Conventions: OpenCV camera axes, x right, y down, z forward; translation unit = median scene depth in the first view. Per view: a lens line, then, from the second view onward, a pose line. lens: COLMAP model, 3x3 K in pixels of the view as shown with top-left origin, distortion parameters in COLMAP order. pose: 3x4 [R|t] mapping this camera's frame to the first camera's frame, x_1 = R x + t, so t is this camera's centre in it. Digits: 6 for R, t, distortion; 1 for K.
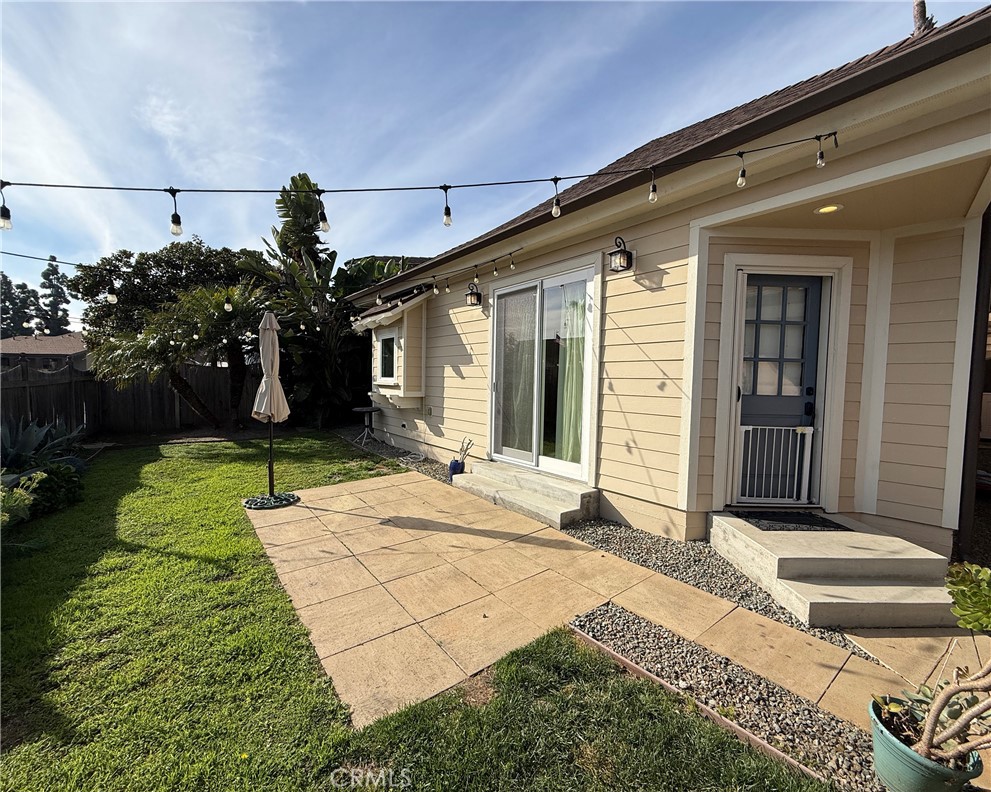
lens RADIAL K [[421.8, 0, 496.1], [0, 421.8, 400.6], [0, 0, 1]] dist [0.001112, -0.000102]
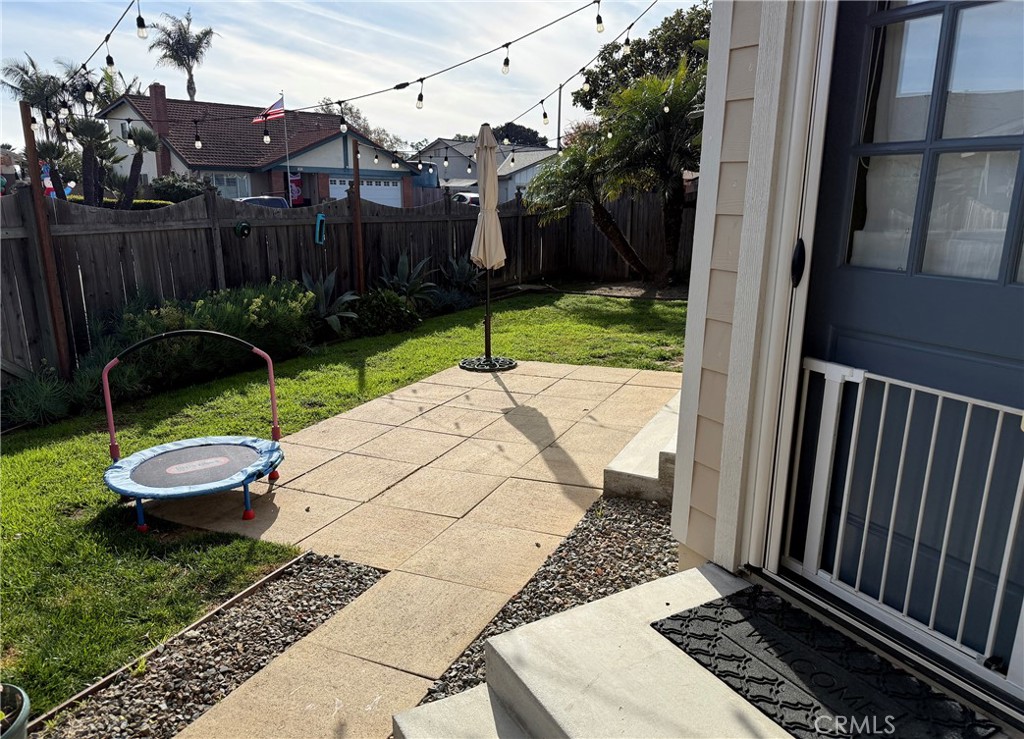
lens RADIAL K [[711.7, 0, 510.5], [0, 711.7, 375.8], [0, 0, 1]] dist [0.082970, -0.123703]
pose [[0.457756, 0.198933, -0.866536, 0.814769], [-0.046622, 0.978676, 0.200049, -0.026806], [0.887855, -0.051174, 0.457269, 0.446265]]
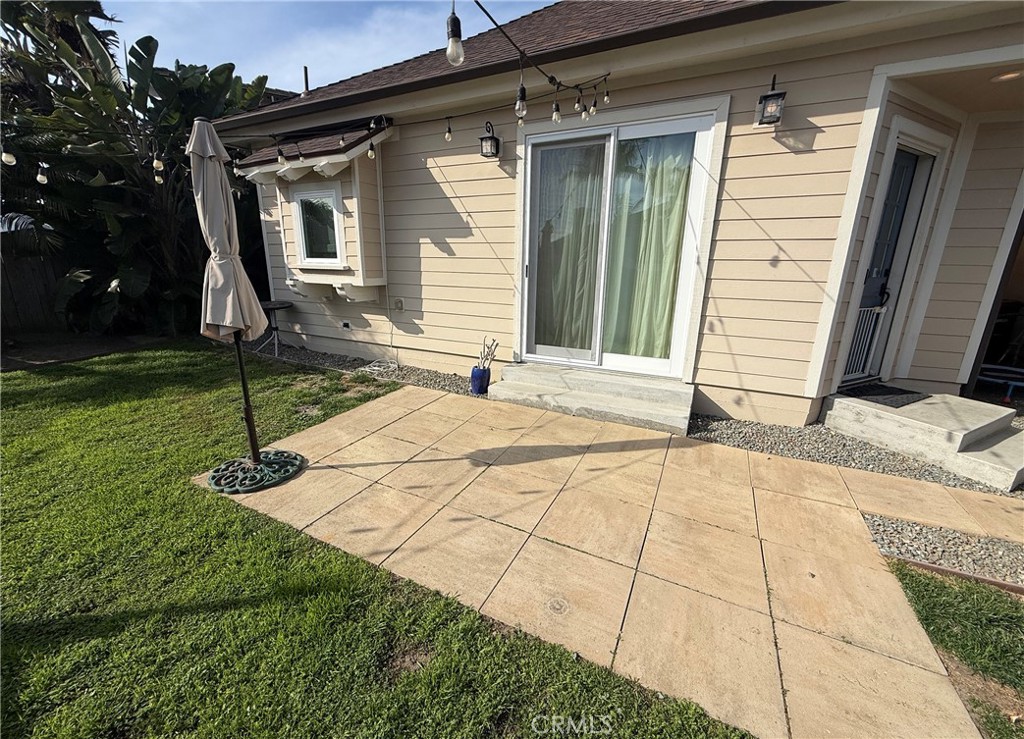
lens RADIAL K [[406.5, 0, 511.4], [0, 406.5, 372.5], [0, 0, 1]] dist [0.000011, 0.000077]
pose [[0.897715, -0.116304, 0.424948, -0.497838], [0.021803, 0.975073, 0.220809, -0.020385], [-0.440037, -0.188958, 0.877874, 0.407222]]
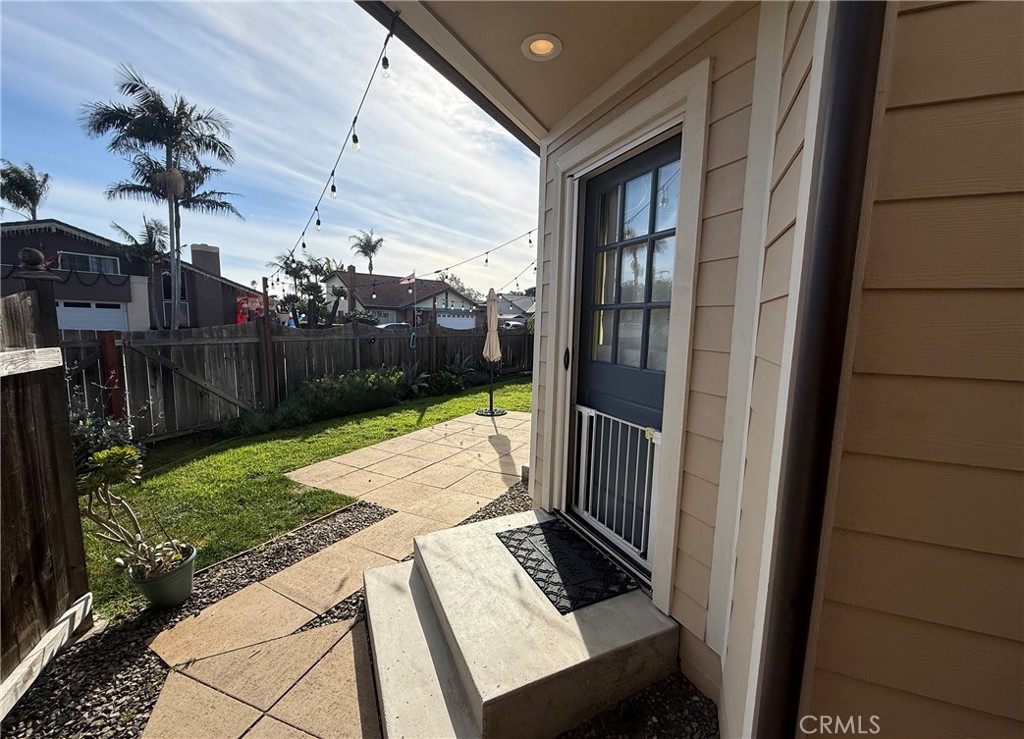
lens RADIAL K [[406.5, 0, 511.4], [0, 406.5, 372.5], [0, 0, 1]] dist [0.000011, 0.000077]
pose [[0.392207, 0.097462, -0.914699, 0.965313], [-0.063389, 0.994871, 0.078824, -0.034088], [0.917690, 0.027067, 0.396373, 0.537251]]
